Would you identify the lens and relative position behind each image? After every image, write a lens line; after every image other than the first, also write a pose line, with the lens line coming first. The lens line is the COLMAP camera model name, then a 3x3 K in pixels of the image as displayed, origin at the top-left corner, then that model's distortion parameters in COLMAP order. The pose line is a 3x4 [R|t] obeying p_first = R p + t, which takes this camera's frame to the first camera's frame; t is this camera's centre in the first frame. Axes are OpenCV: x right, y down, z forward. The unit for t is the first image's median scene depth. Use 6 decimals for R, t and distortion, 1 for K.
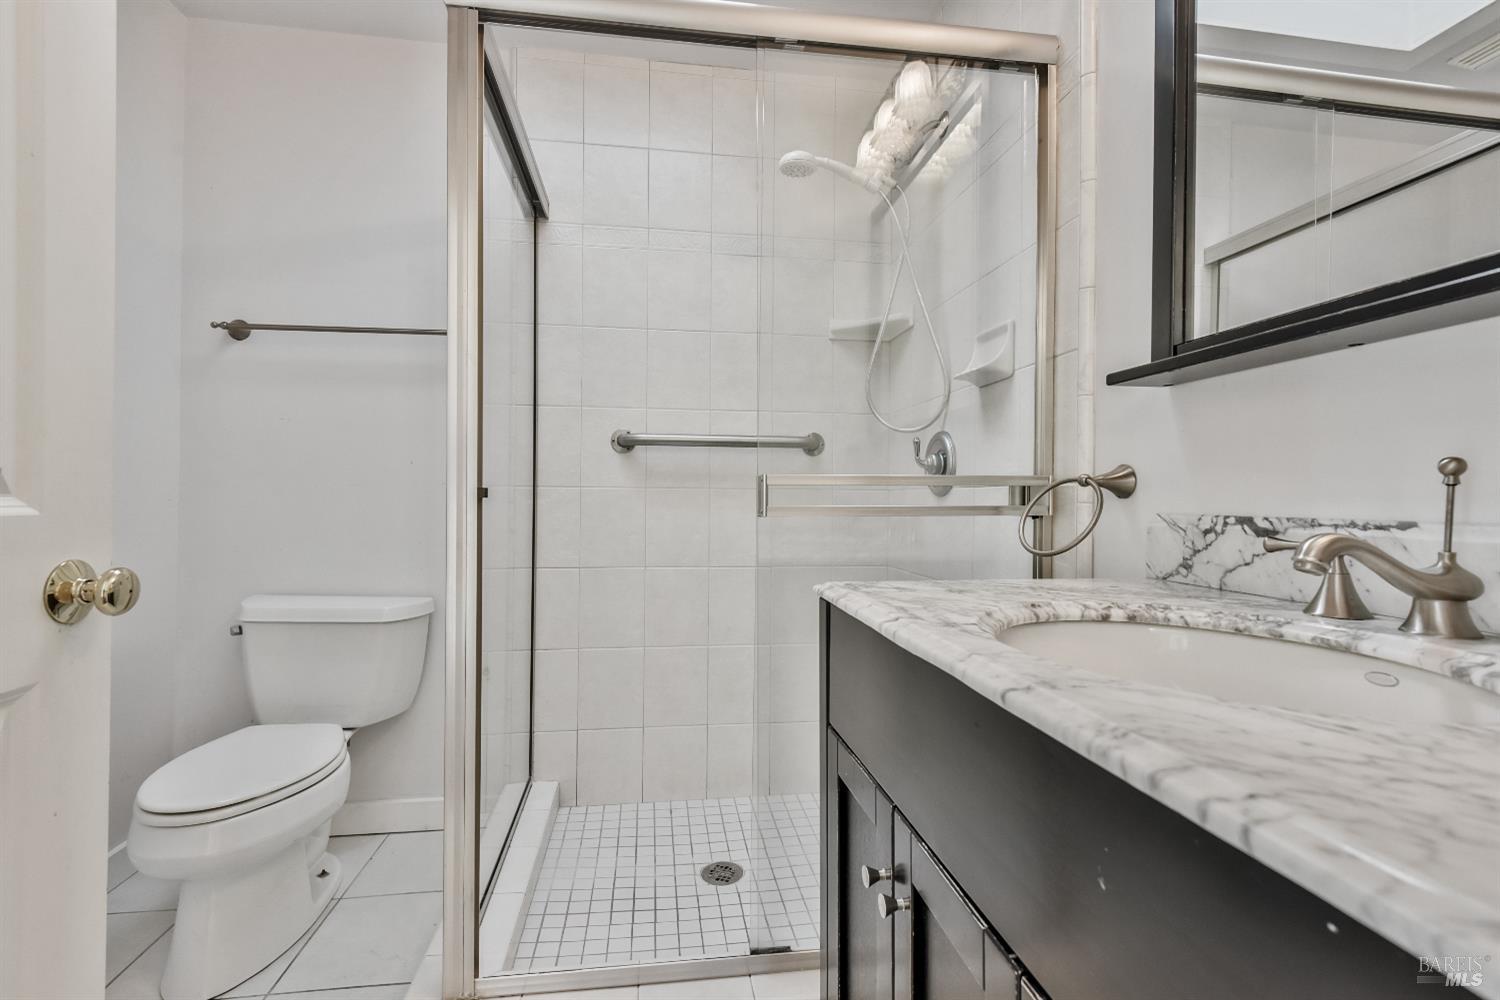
lens RADIAL K [[702.0, 0, 750.0], [0, 702.0, 500.0], [0, 0, 1]] dist [-0.015367, -0.000349]
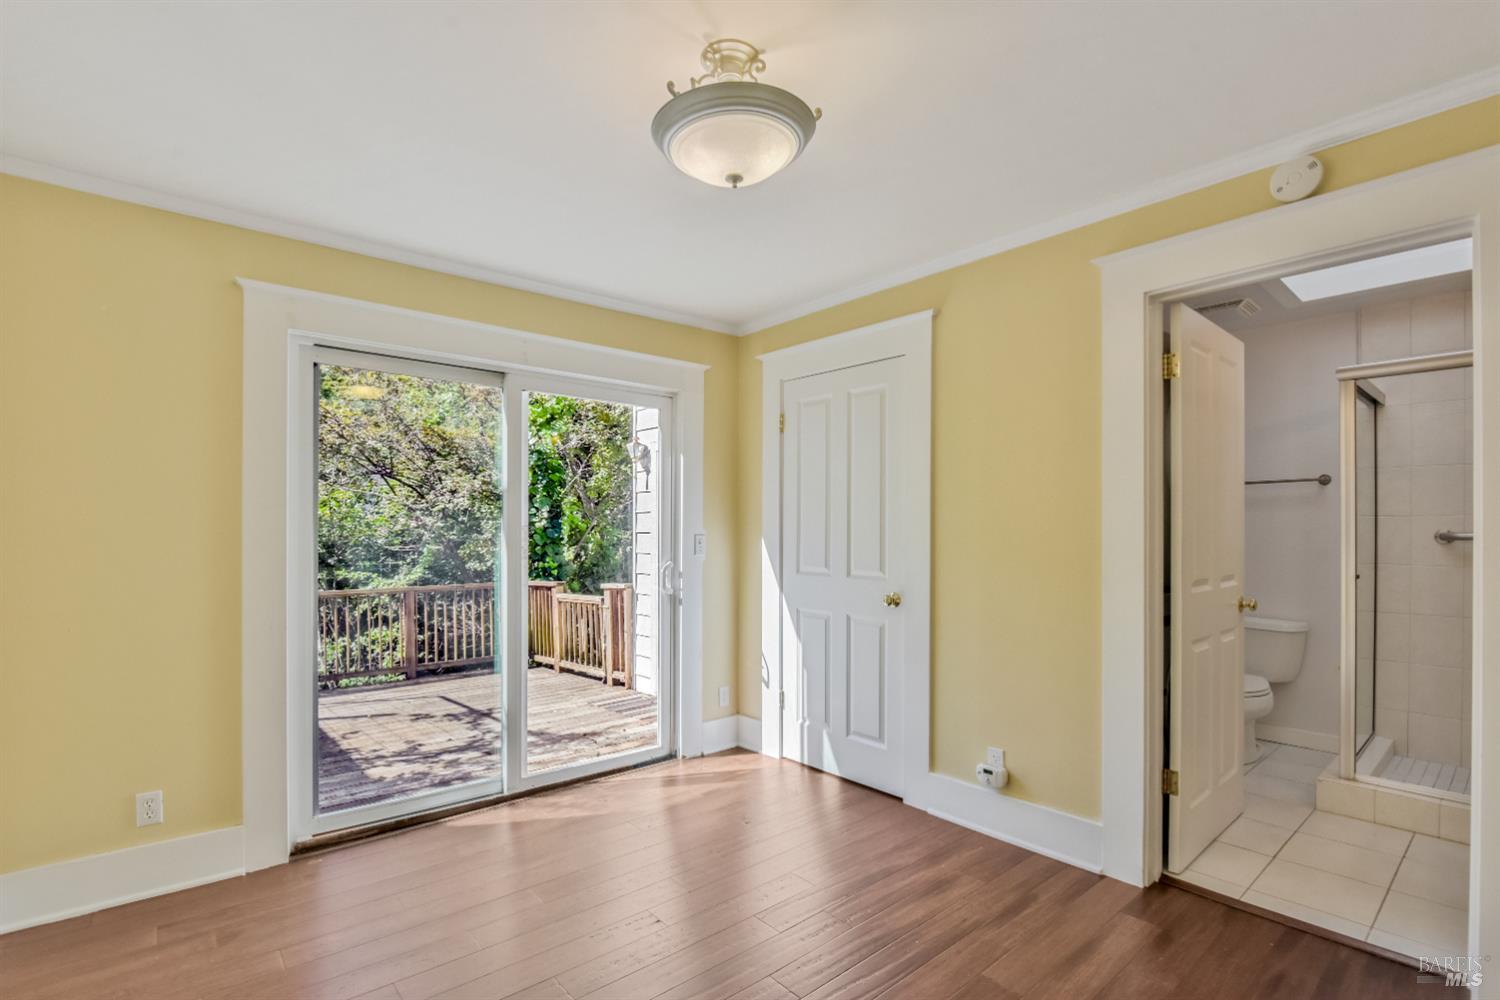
lens RADIAL K [[708.9, 0, 774.0], [0, 708.9, 532.5], [0, 0, 1]] dist [-0.012987, -0.000173]
pose [[0.569217, -0.003142, -0.822181, 0.268647], [0.001996, 0.999995, -0.002439, -0.096703], [0.822185, -0.000253, 0.569221, -1.197459]]
